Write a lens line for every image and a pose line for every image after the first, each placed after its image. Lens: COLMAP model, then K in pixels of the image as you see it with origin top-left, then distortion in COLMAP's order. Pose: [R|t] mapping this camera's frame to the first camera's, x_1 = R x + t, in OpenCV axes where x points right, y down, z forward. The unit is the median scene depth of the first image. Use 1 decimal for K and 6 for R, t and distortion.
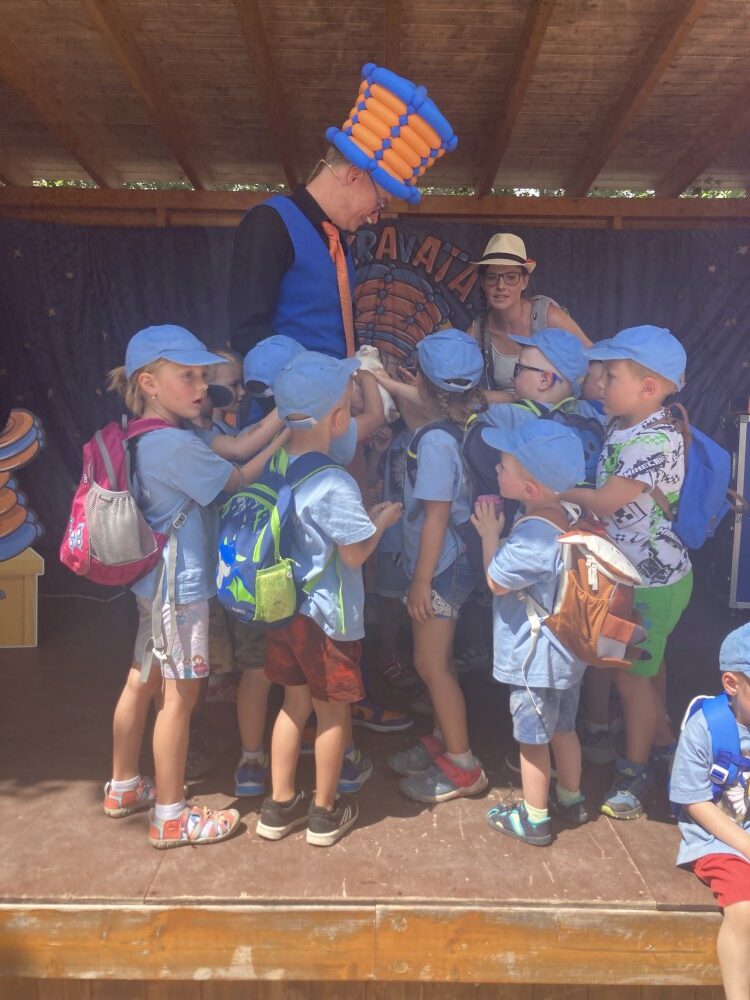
lens RADIAL K [[813.8, 0, 377.3], [0, 813.8, 501.3], [0, 0, 1]] dist [-0.007814, 0.007627]
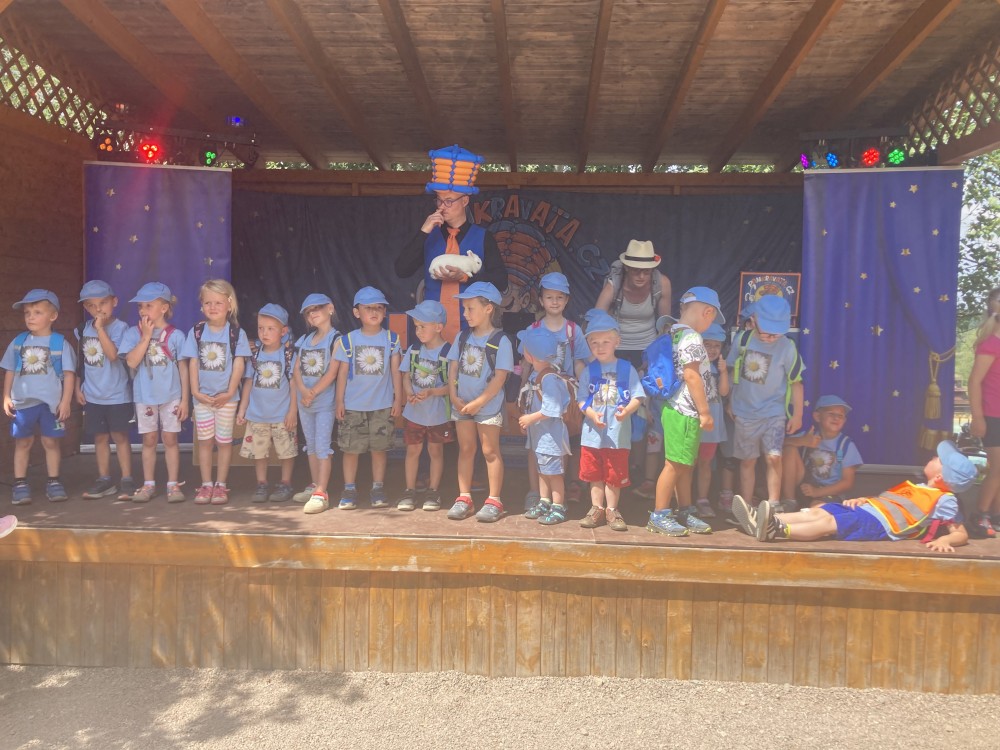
lens RADIAL K [[813.8, 0, 498.5], [0, 813.8, 373.9], [0, 0, 1]] dist [-0.007814, 0.007627]
pose [[0.998897, 0.003795, -0.046803, 0.081189], [-0.006136, 0.998731, -0.049986, 0.067227], [0.046554, 0.050218, 0.997653, -0.585725]]
